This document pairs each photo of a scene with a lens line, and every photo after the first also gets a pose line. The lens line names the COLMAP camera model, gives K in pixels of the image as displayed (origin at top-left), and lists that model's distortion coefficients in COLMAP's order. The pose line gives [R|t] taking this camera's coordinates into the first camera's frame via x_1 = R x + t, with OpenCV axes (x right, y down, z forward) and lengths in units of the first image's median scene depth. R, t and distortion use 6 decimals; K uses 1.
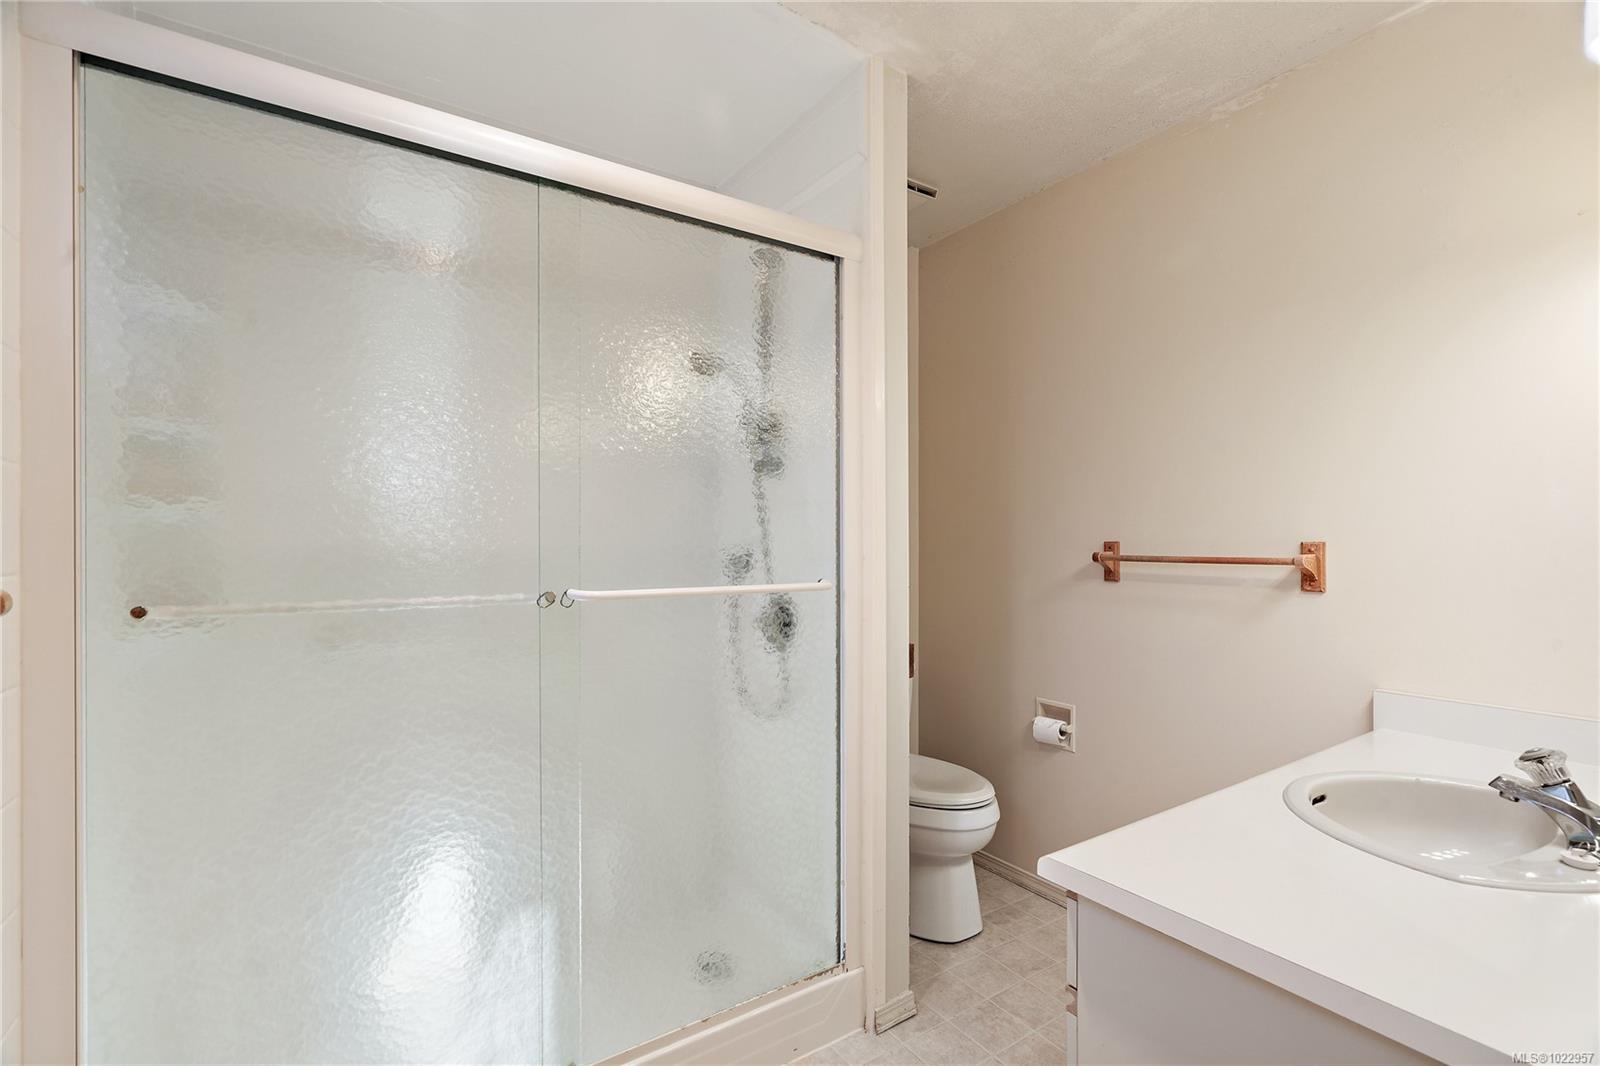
lens RADIAL K [[724.5, 0, 803.7], [0, 724.5, 538.5], [0, 0, 1]] dist [-0.003120, -0.000611]
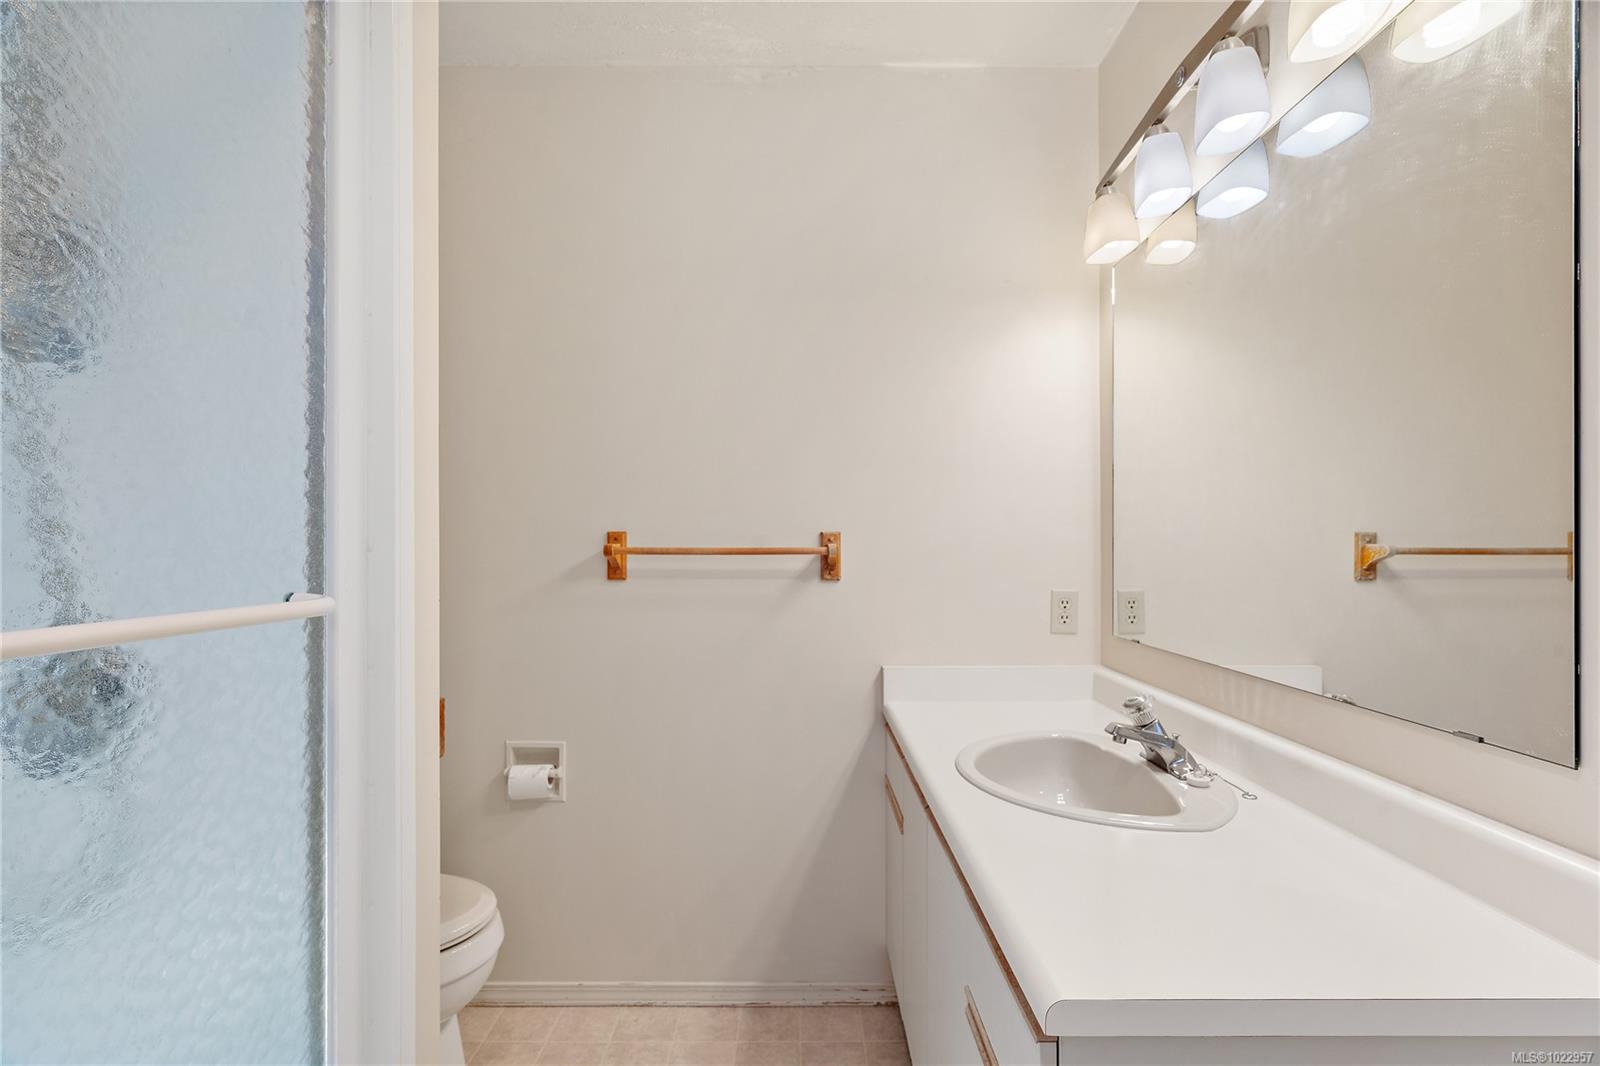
lens RADIAL K [[724.5, 0, 800.4], [0, 724.5, 539.7], [0, 0, 1]] dist [-0.003120, -0.000611]
pose [[0.546861, 0.006823, 0.837195, -0.150169], [-0.004078, 0.999977, -0.005486, 0.017577], [-0.837213, -0.000414, 0.546876, 0.379854]]
